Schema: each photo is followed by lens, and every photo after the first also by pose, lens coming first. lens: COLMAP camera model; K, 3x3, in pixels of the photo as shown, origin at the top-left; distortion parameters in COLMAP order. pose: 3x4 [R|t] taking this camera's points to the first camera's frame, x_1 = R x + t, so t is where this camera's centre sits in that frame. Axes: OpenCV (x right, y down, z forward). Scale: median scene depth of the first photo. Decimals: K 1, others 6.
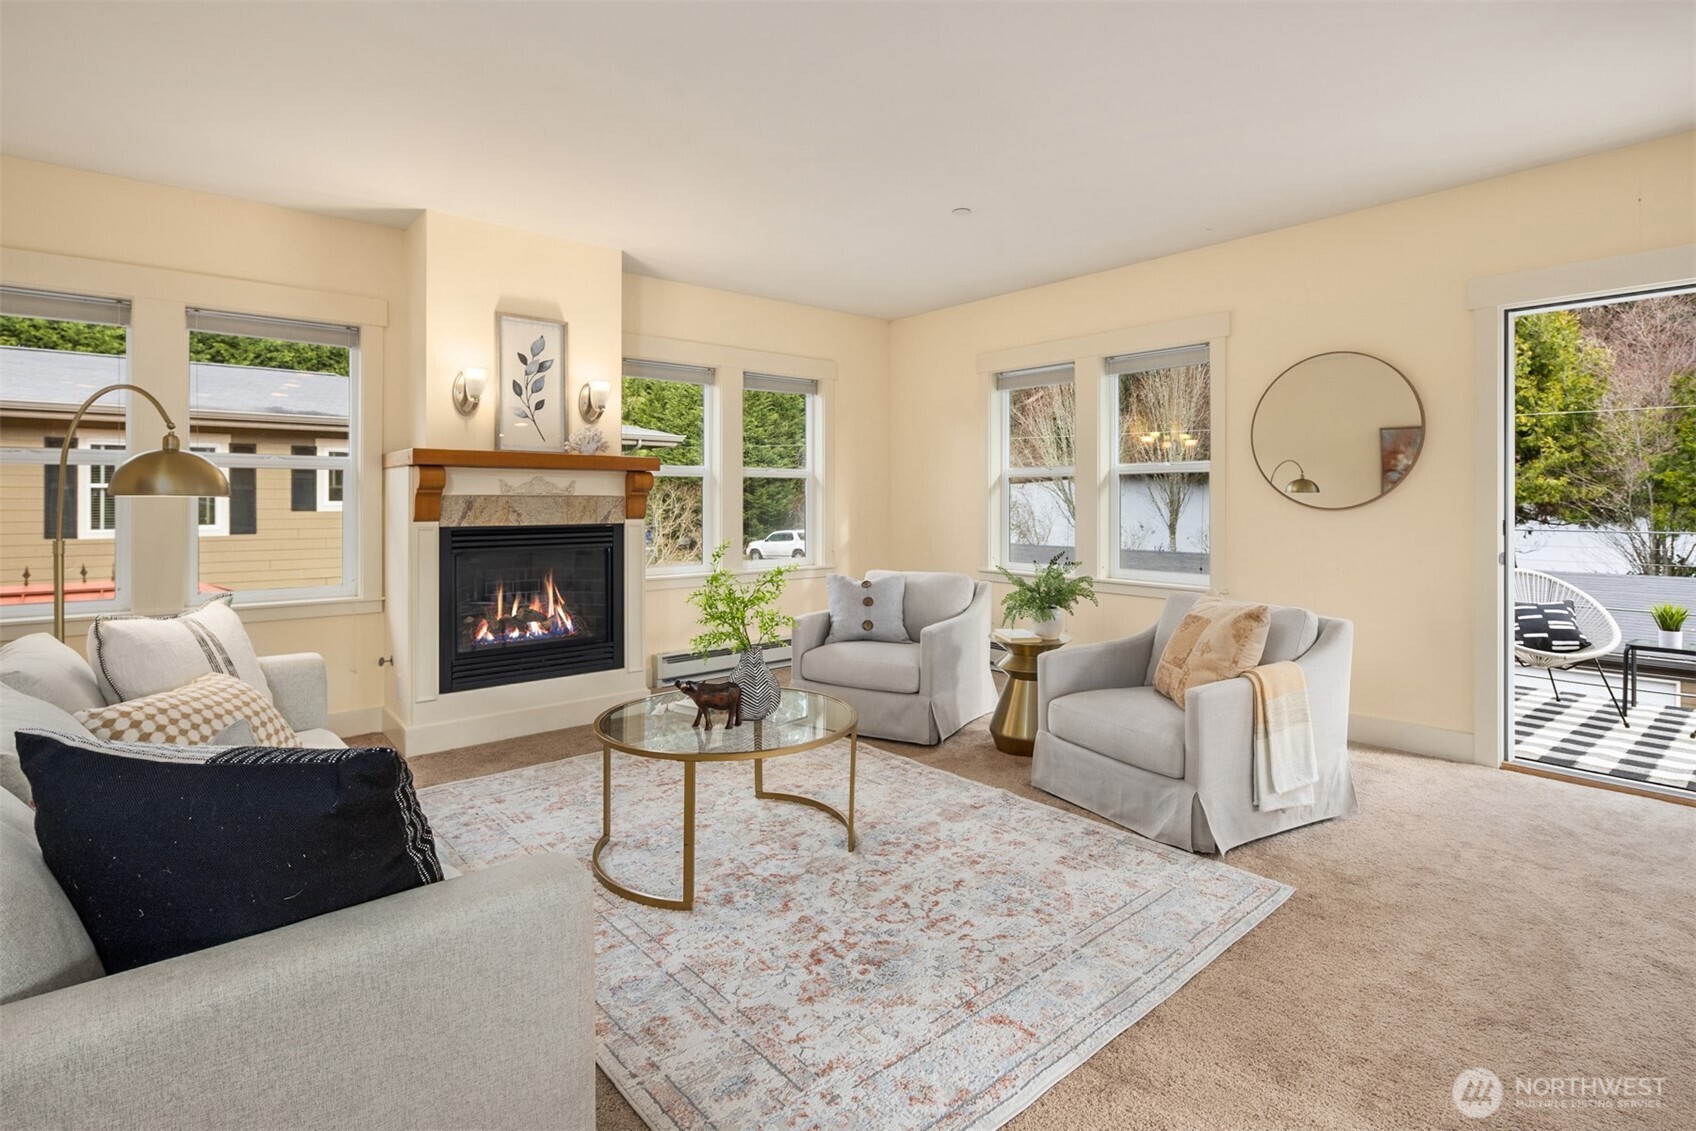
lens RADIAL K [[828.4, 0, 857.9], [0, 828.4, 482.1], [0, 0, 1]] dist [0.004356, -0.000956]
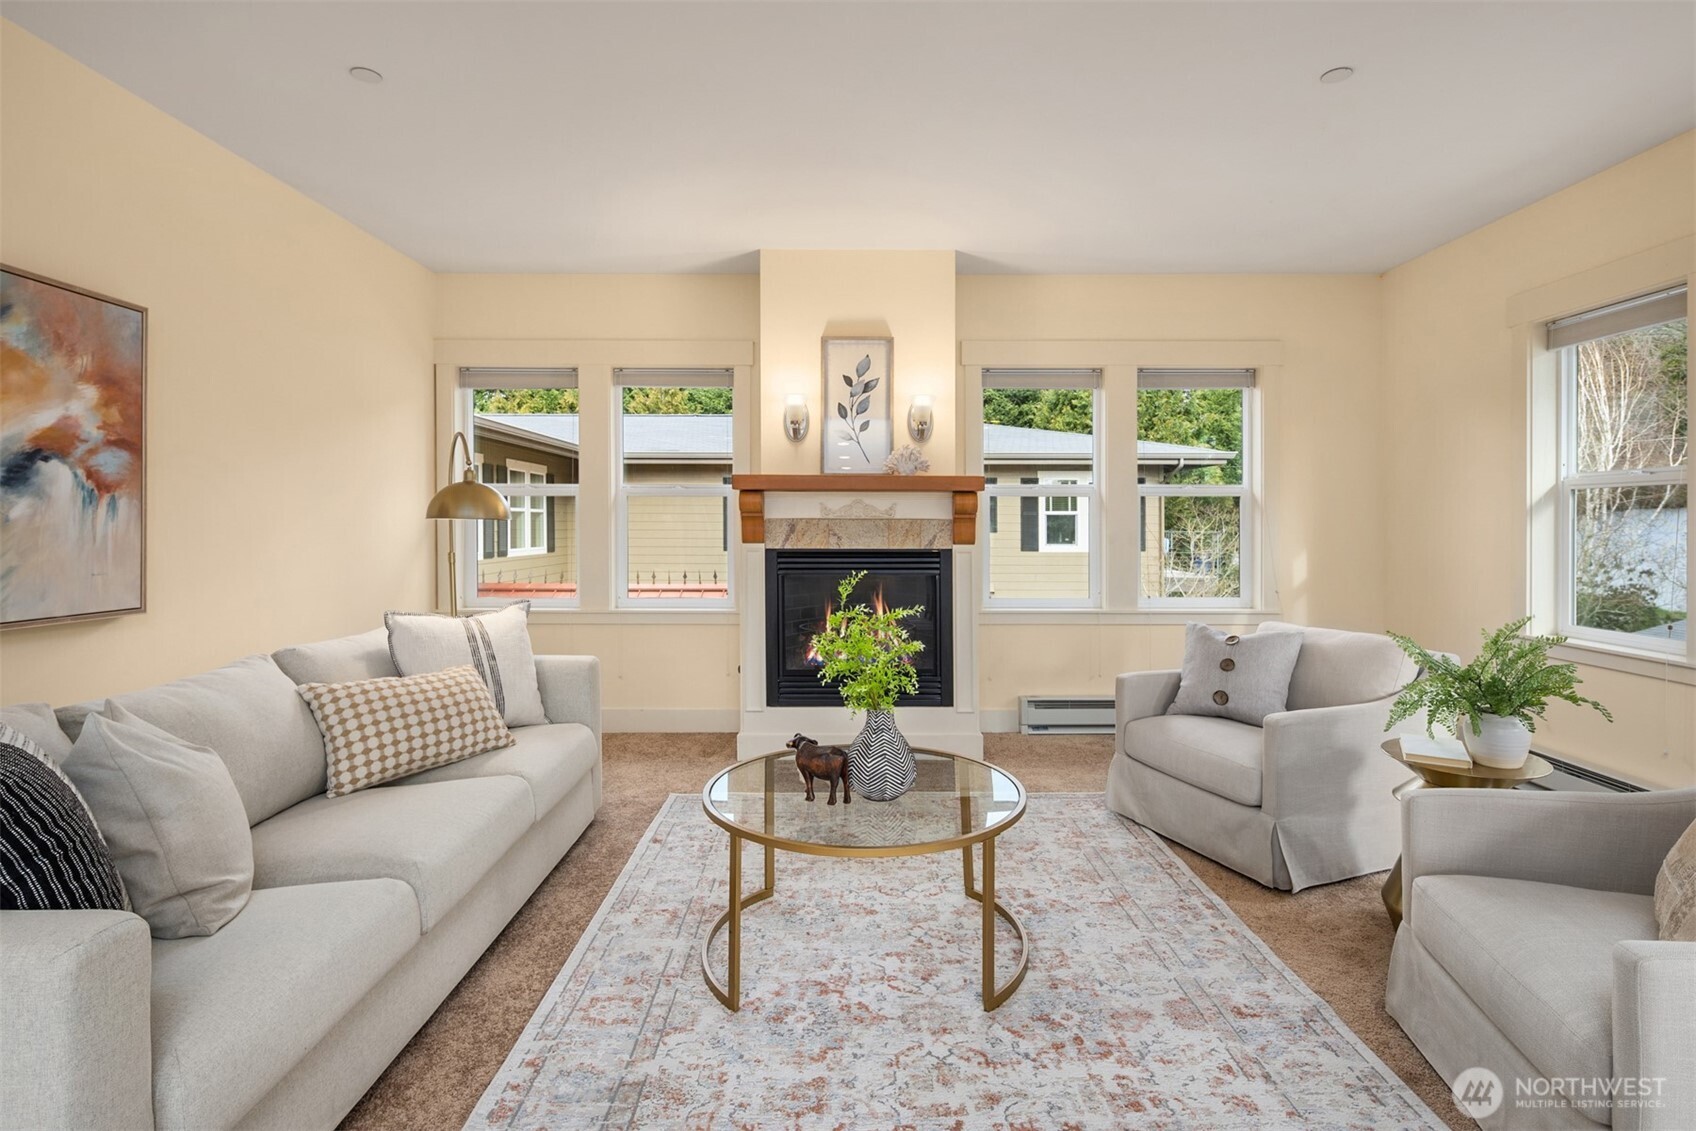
lens RADIAL K [[828.4, 0, 859.8], [0, 828.4, 517.3], [0, 0, 1]] dist [0.004356, -0.000956]
pose [[0.760505, -0.002775, -0.649326, 0.258226], [0.011423, 0.999893, 0.009106, 0.006039], [0.649231, -0.014343, 0.760456, 0.264351]]
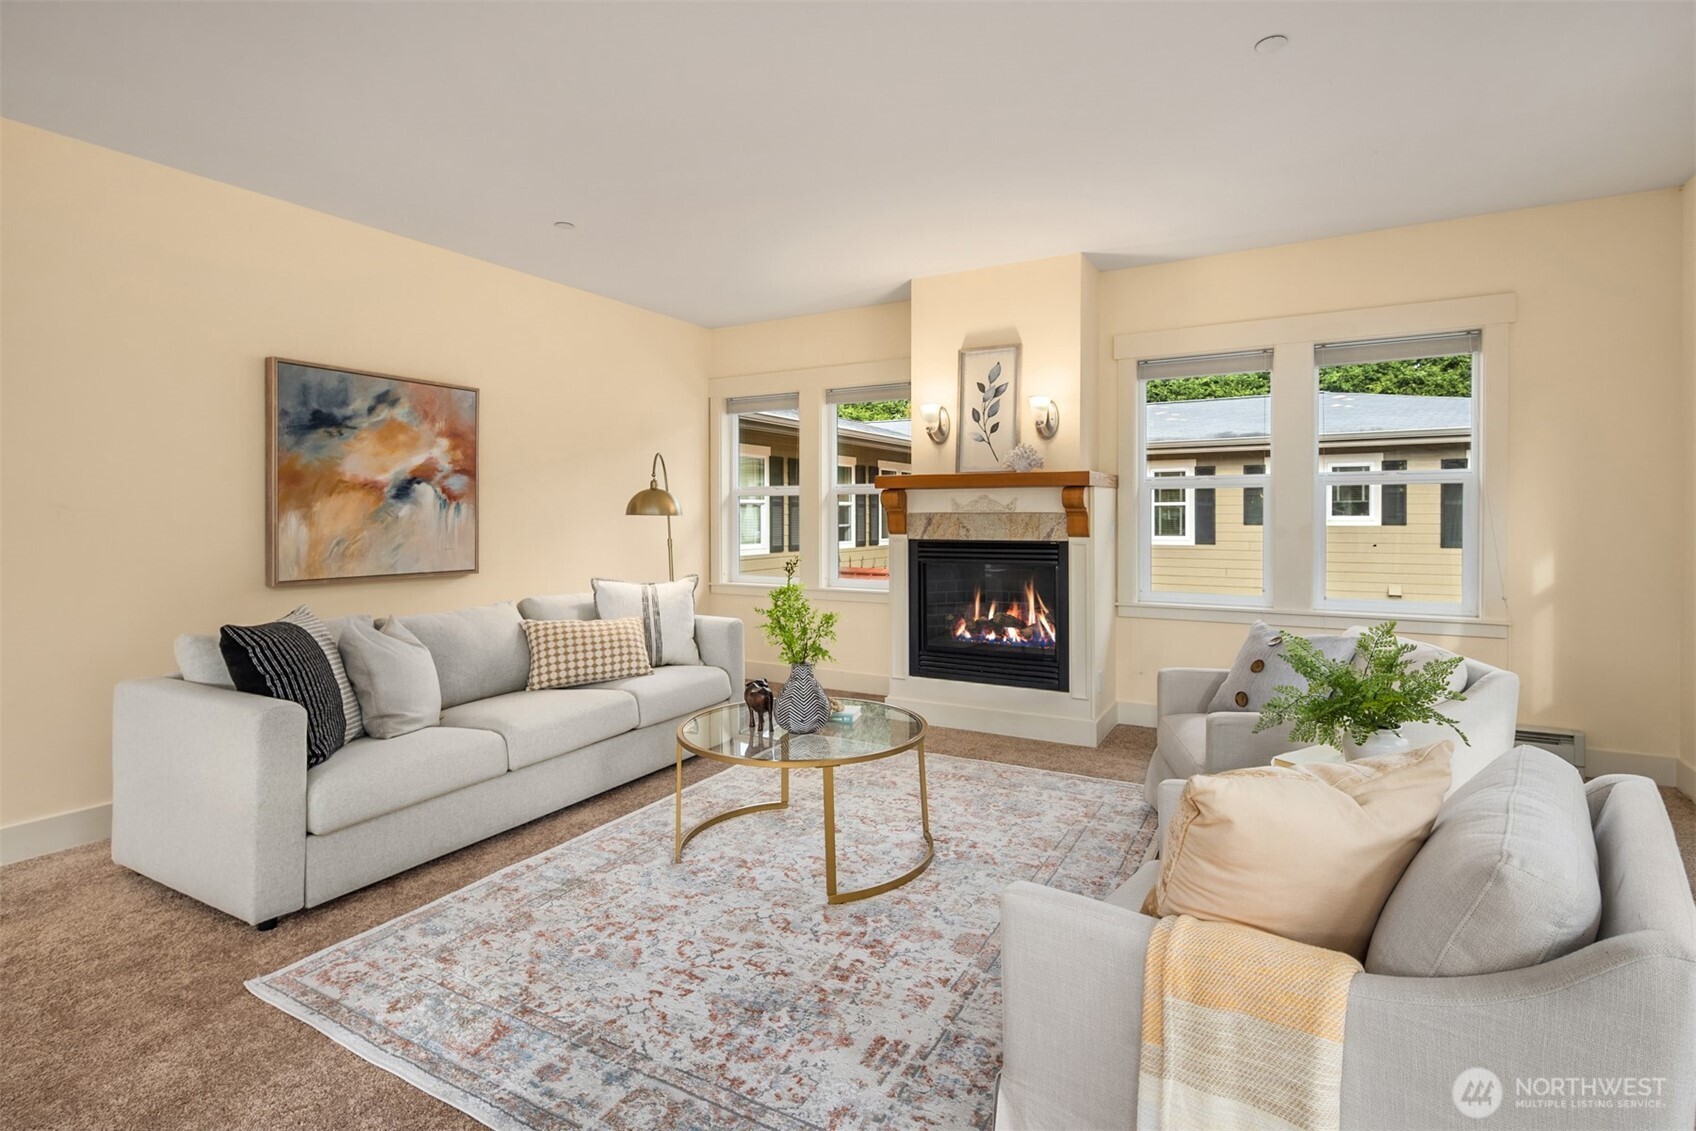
lens RADIAL K [[828.4, 0, 868.9], [0, 828.4, 511.9], [0, 0, 1]] dist [0.004356, -0.000956]
pose [[0.339668, -0.003998, -0.940537, 0.593548], [0.021526, 0.999762, 0.003524, 0.008469], [0.940299, -0.021443, 0.339673, 0.506770]]
